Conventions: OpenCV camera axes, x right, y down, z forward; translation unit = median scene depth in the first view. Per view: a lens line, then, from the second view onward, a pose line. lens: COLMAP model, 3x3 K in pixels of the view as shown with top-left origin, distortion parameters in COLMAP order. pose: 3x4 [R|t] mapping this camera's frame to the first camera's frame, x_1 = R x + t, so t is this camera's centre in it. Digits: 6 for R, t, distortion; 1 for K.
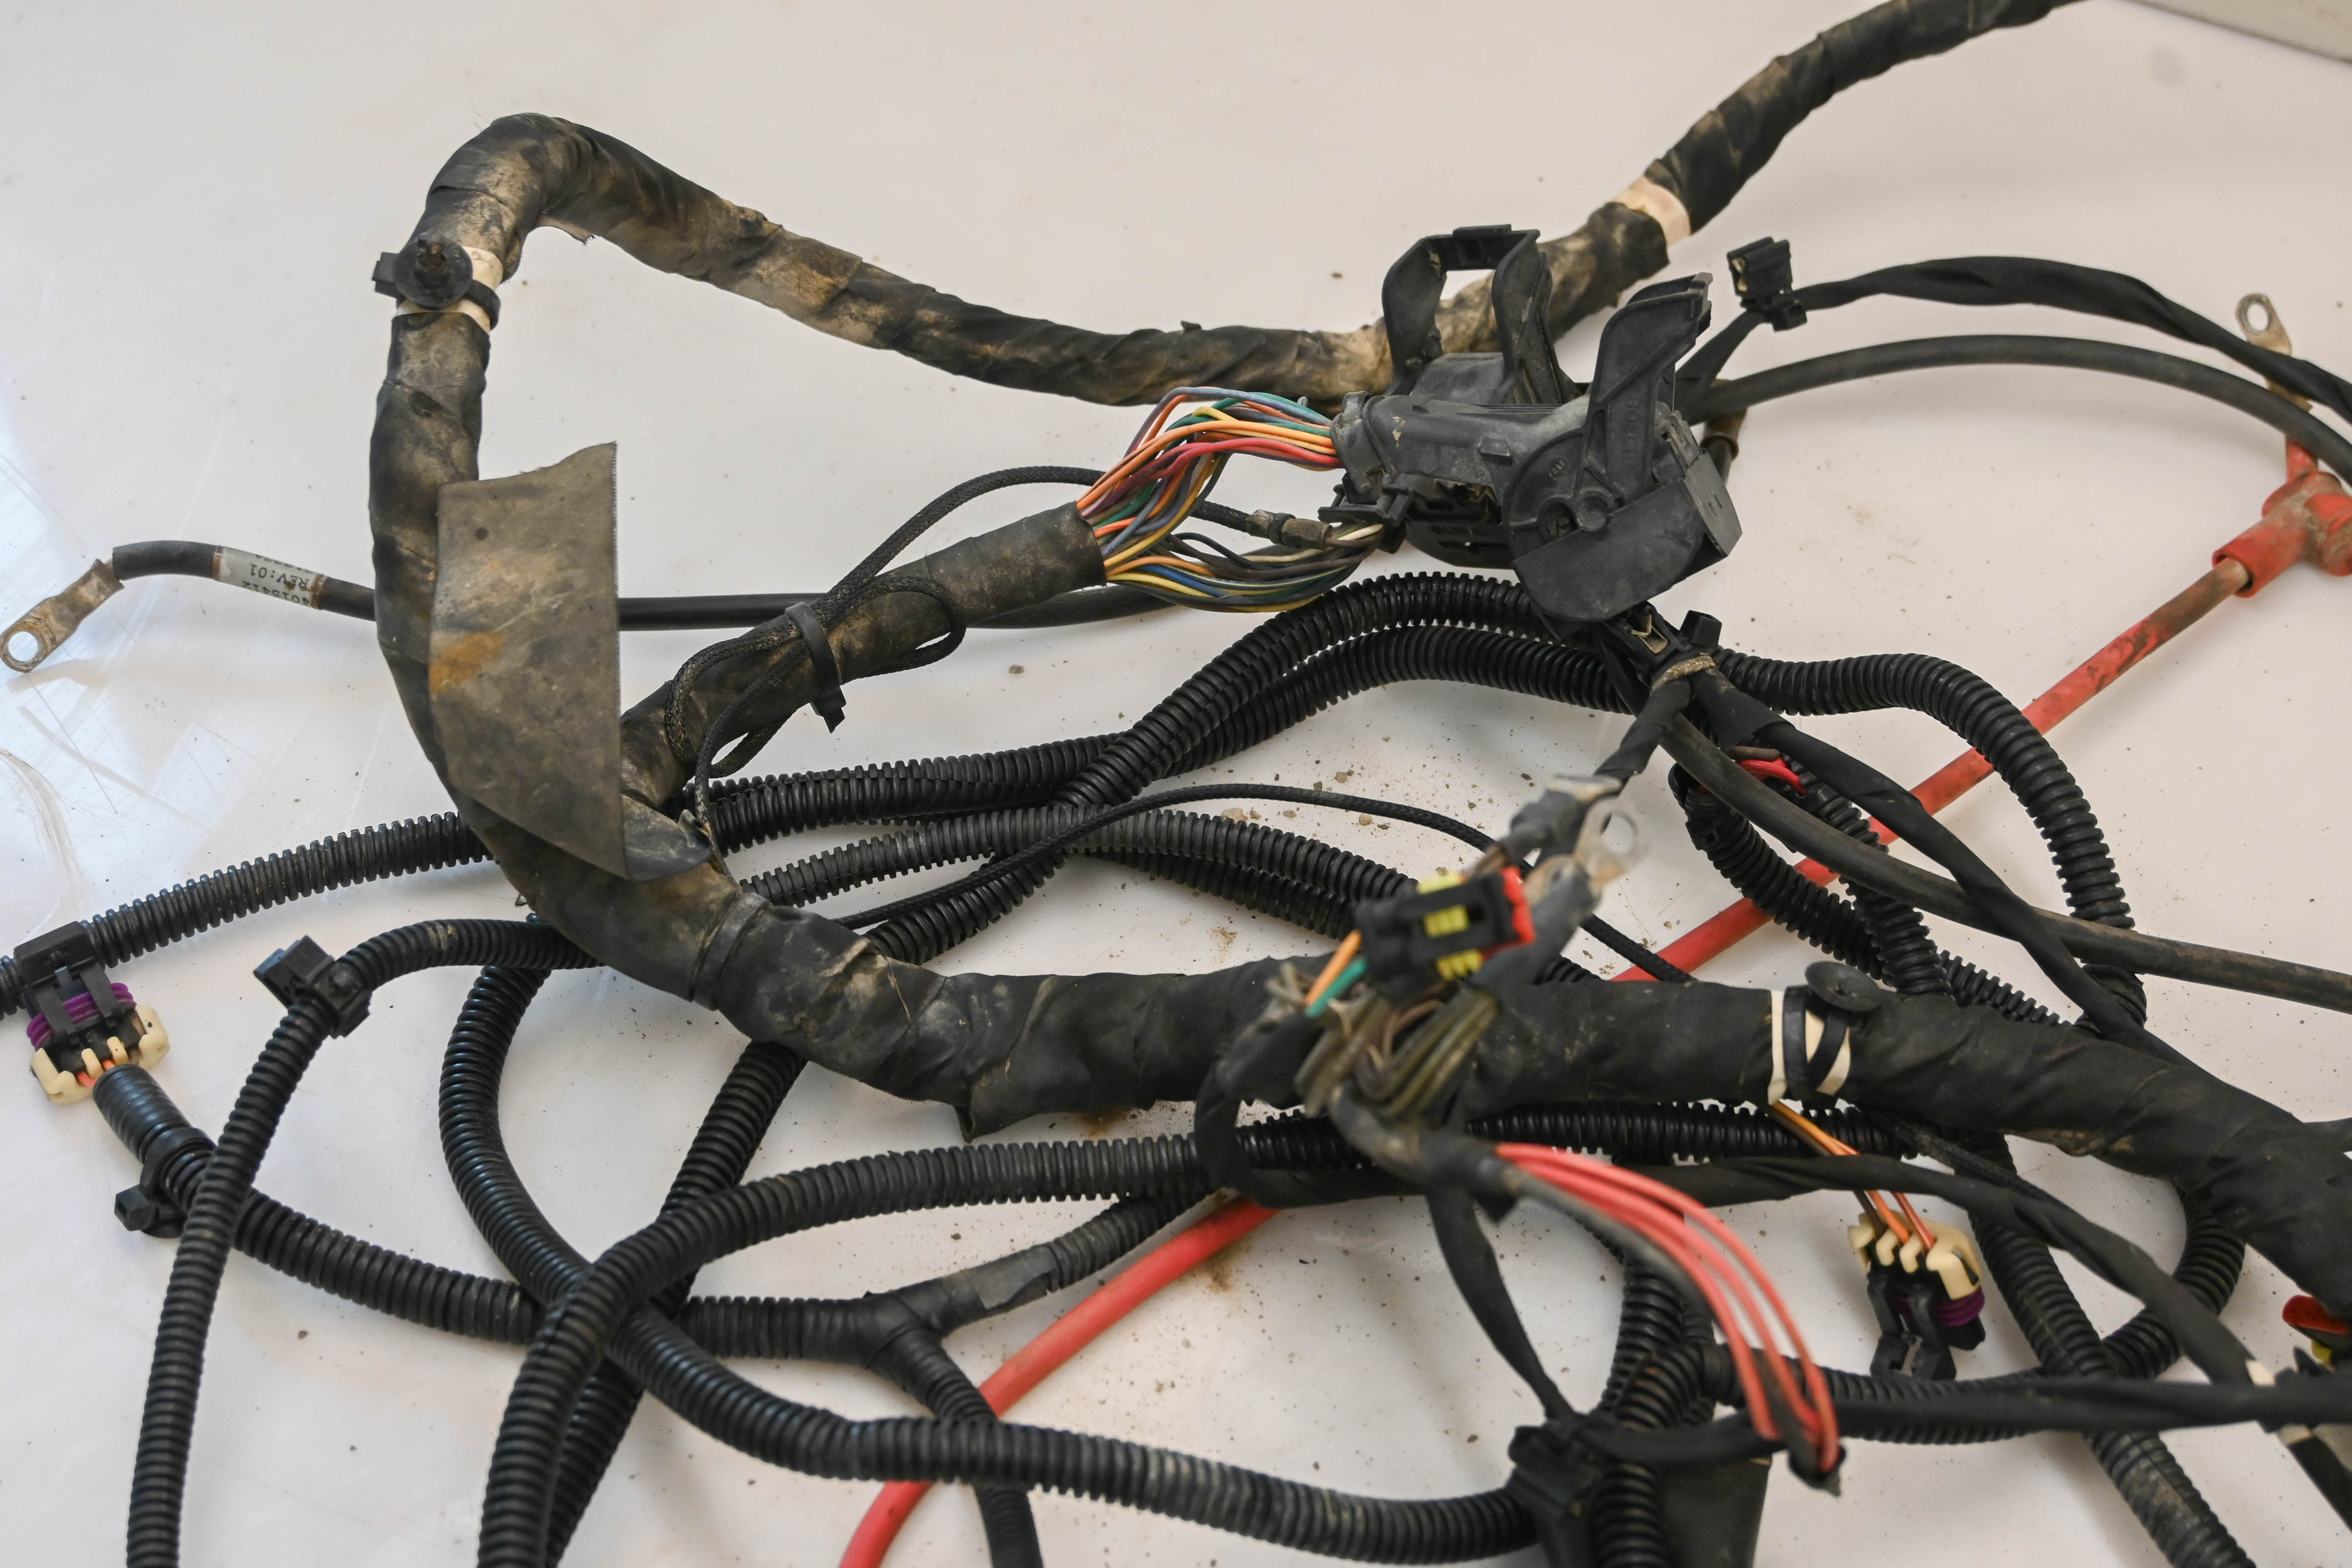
lens RADIAL K [[4079.6, 0, 1176.0], [0, 4079.6, 784.0], [0, 0, 1]] dist [0.002976, 0.087394]
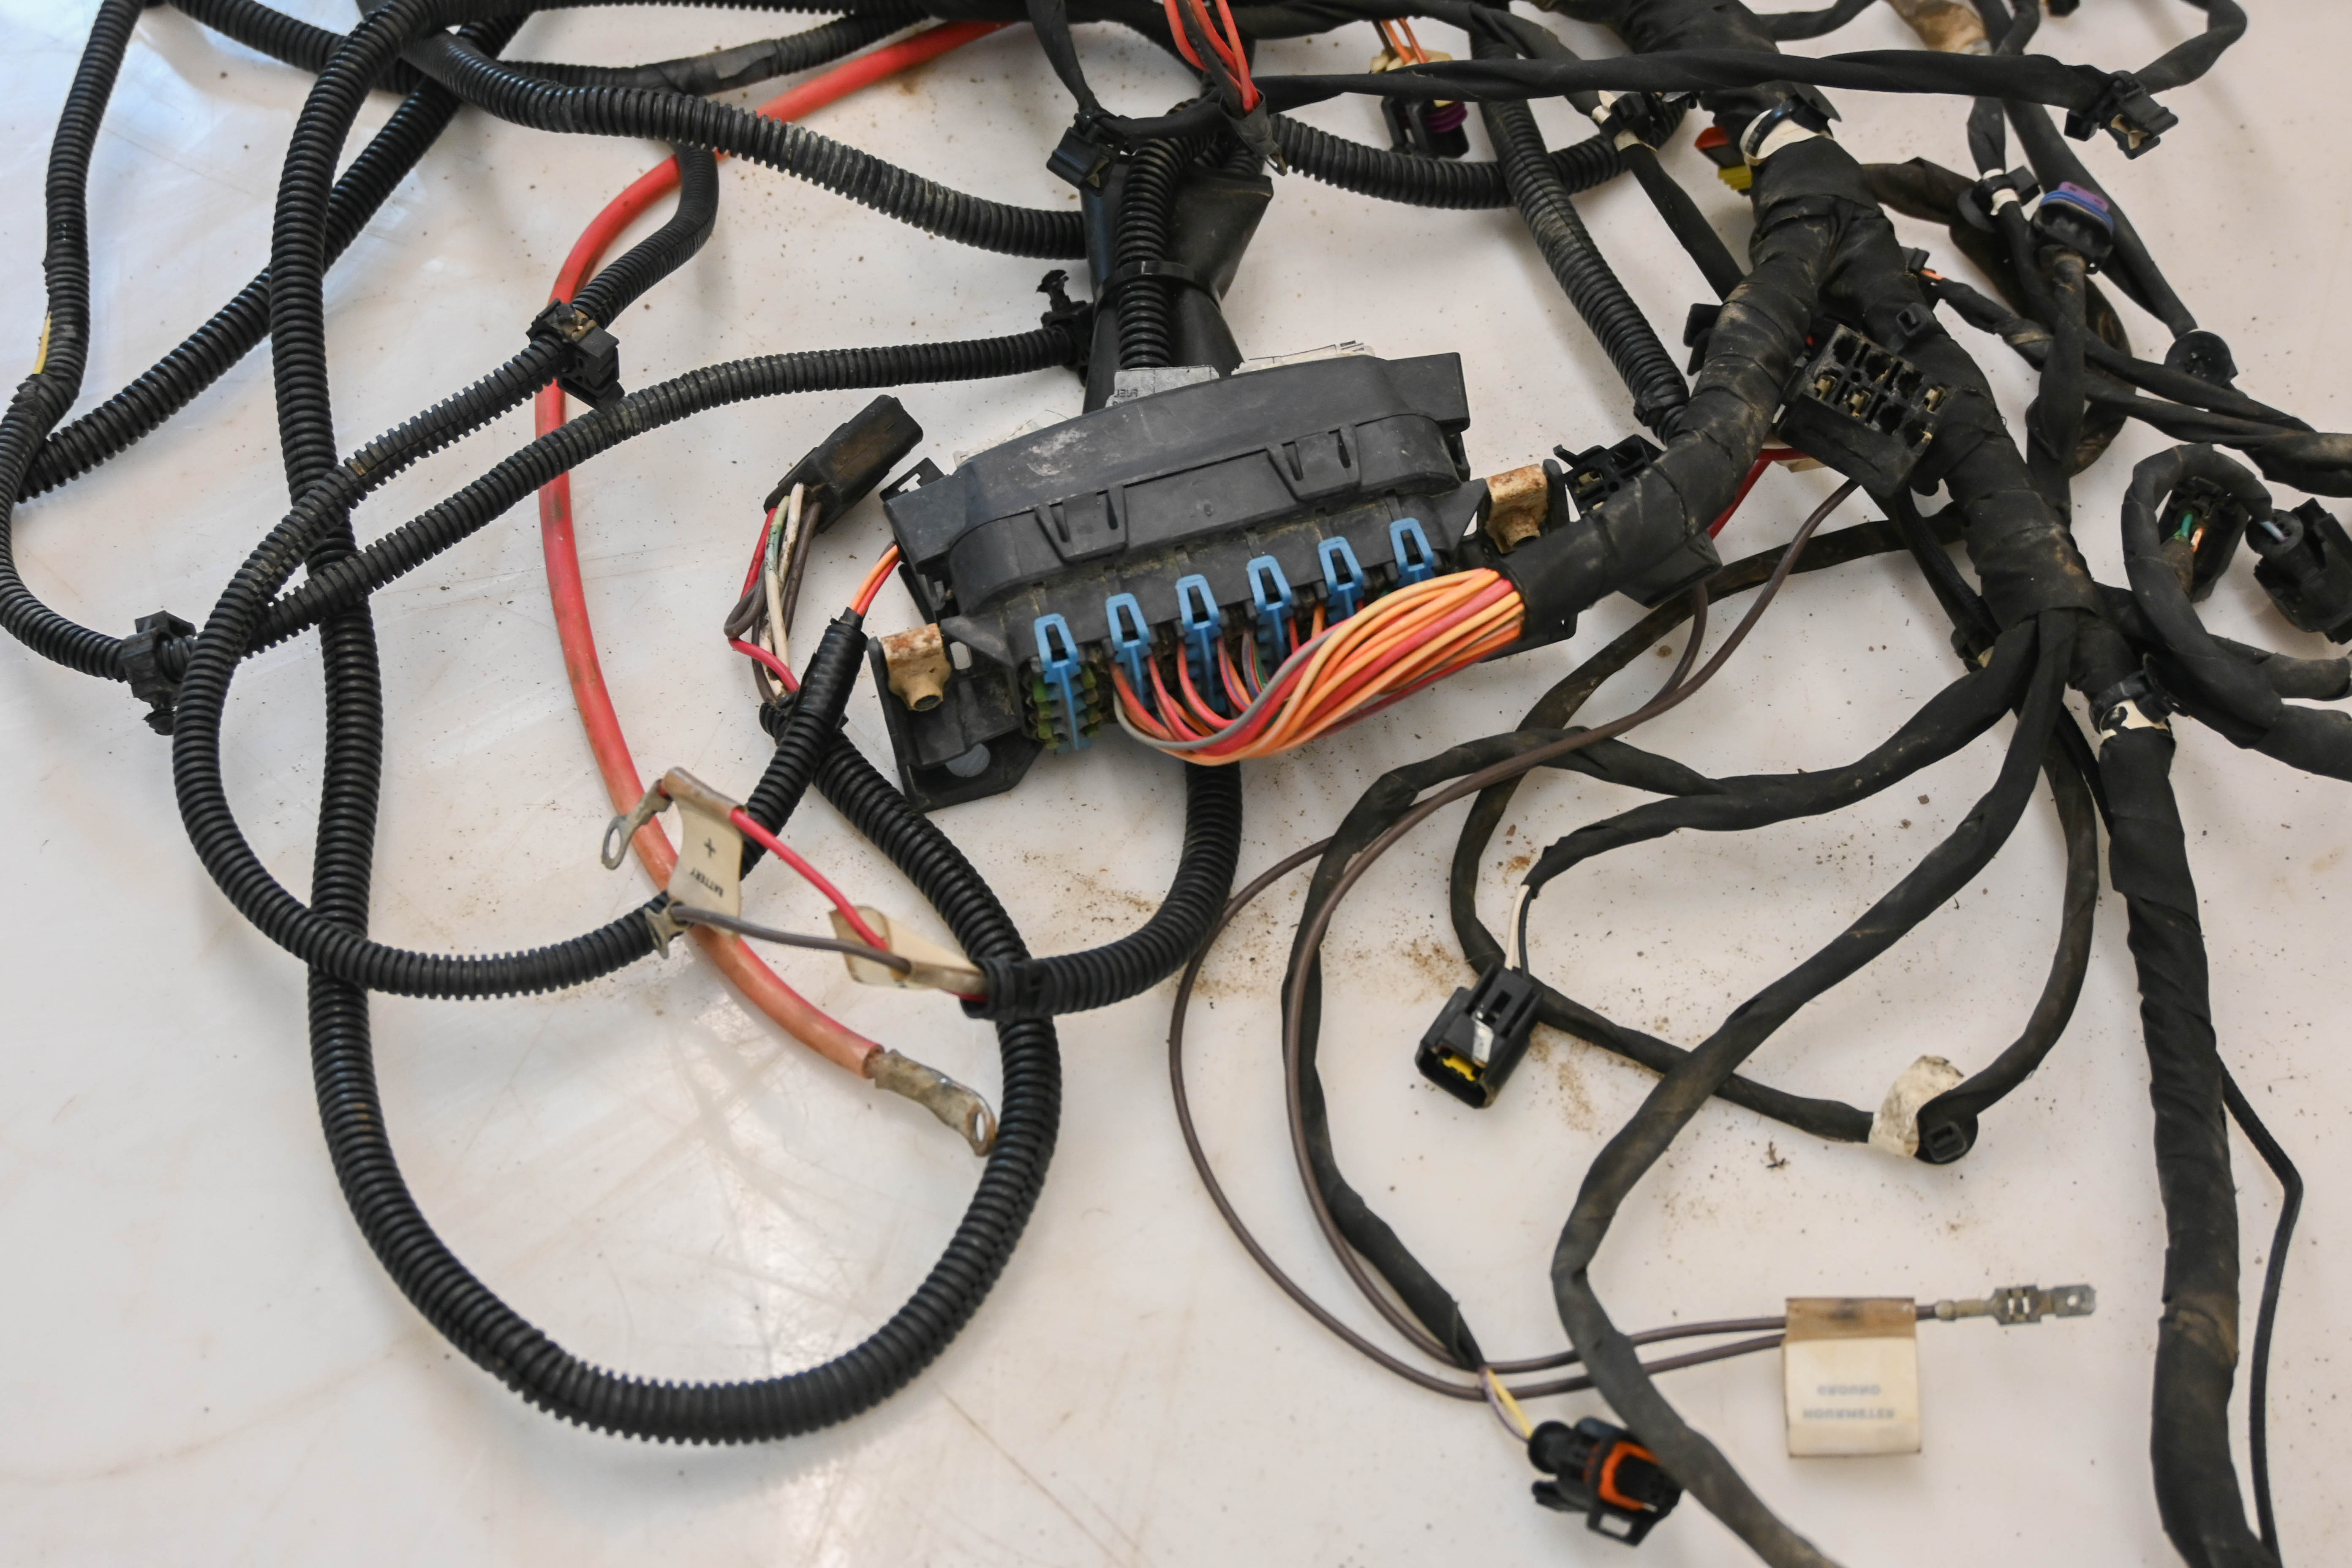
lens RADIAL K [[3360.3, 0, 1176.0], [0, 3360.3, 784.0], [0, 0, 1]] dist [-0.001711, 0.065045]
pose [[0.994939, 0.078376, -0.062883, 0.181675], [-0.071174, 0.991427, 0.109573, 0.218151], [0.070932, -0.104543, 0.991988, -0.095458]]
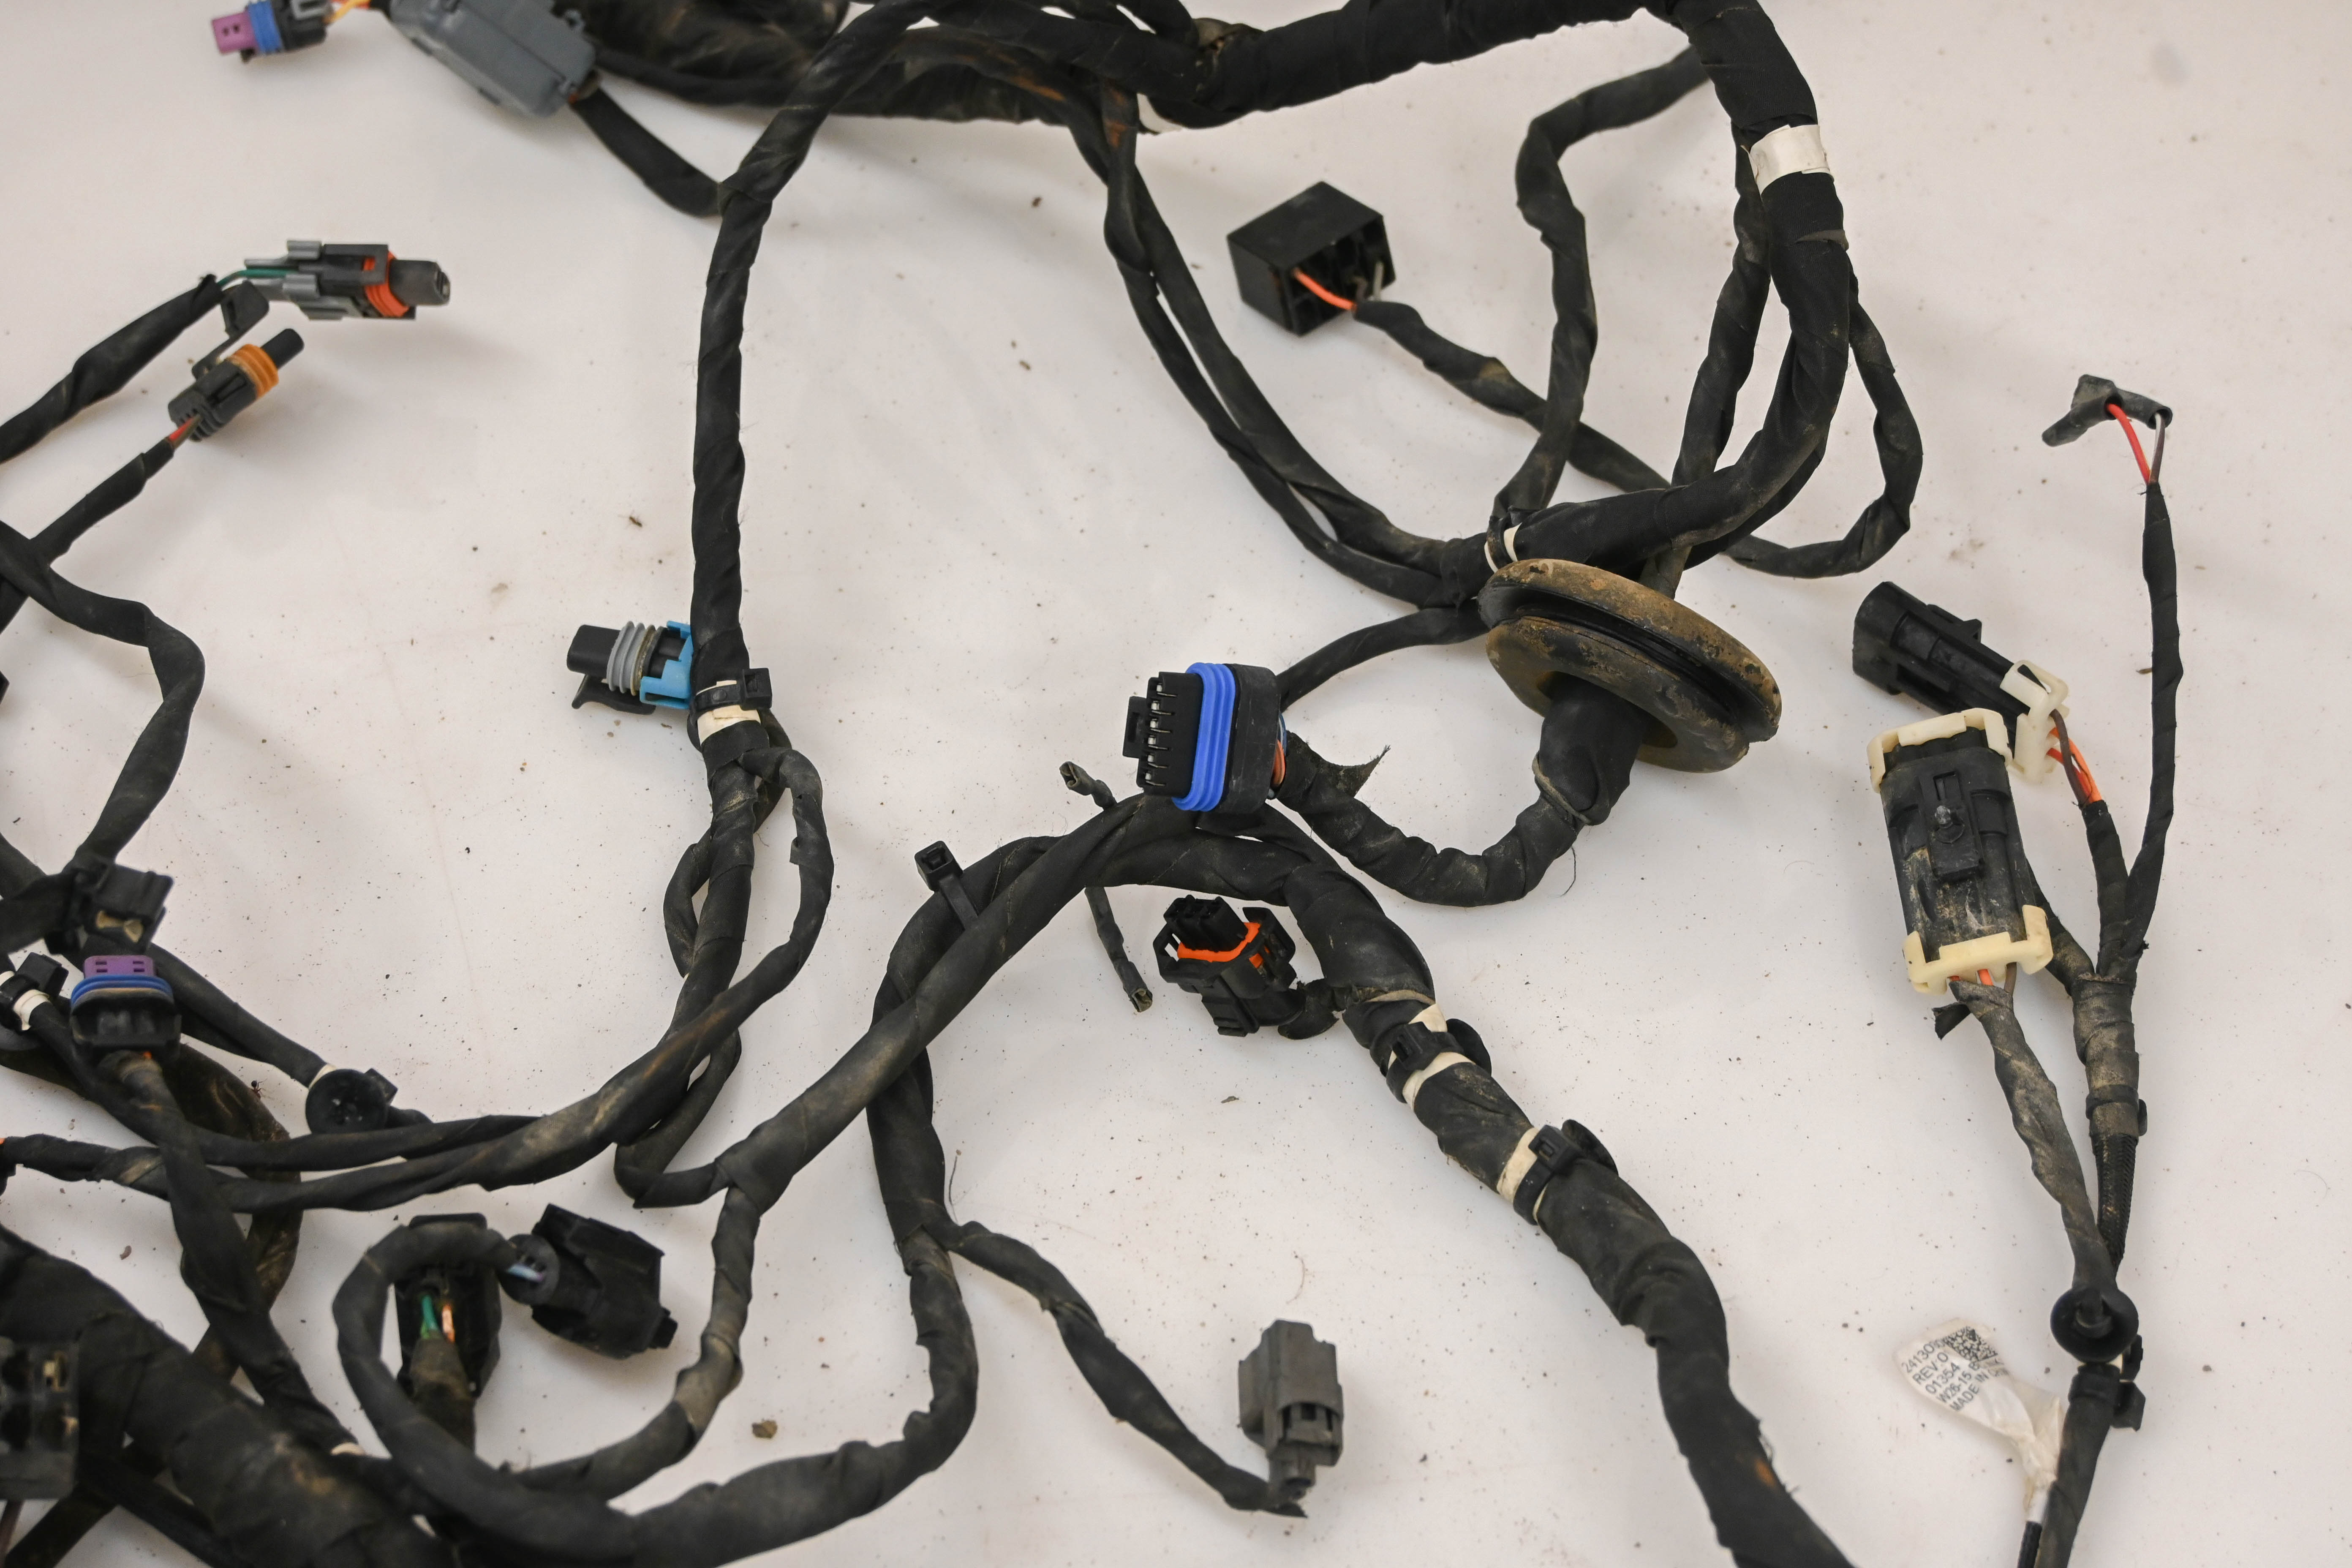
lens RADIAL K [[4043.0, 0, 1176.0], [0, 4043.0, 784.0], [0, 0, 1]] dist [0.008809, 0.062738]
pose [[0.853172, -0.384689, 0.352295, 0.265398], [0.372570, 0.922090, 0.104603, 0.092905], [-0.365087, 0.042010, 0.930025, -0.039279]]
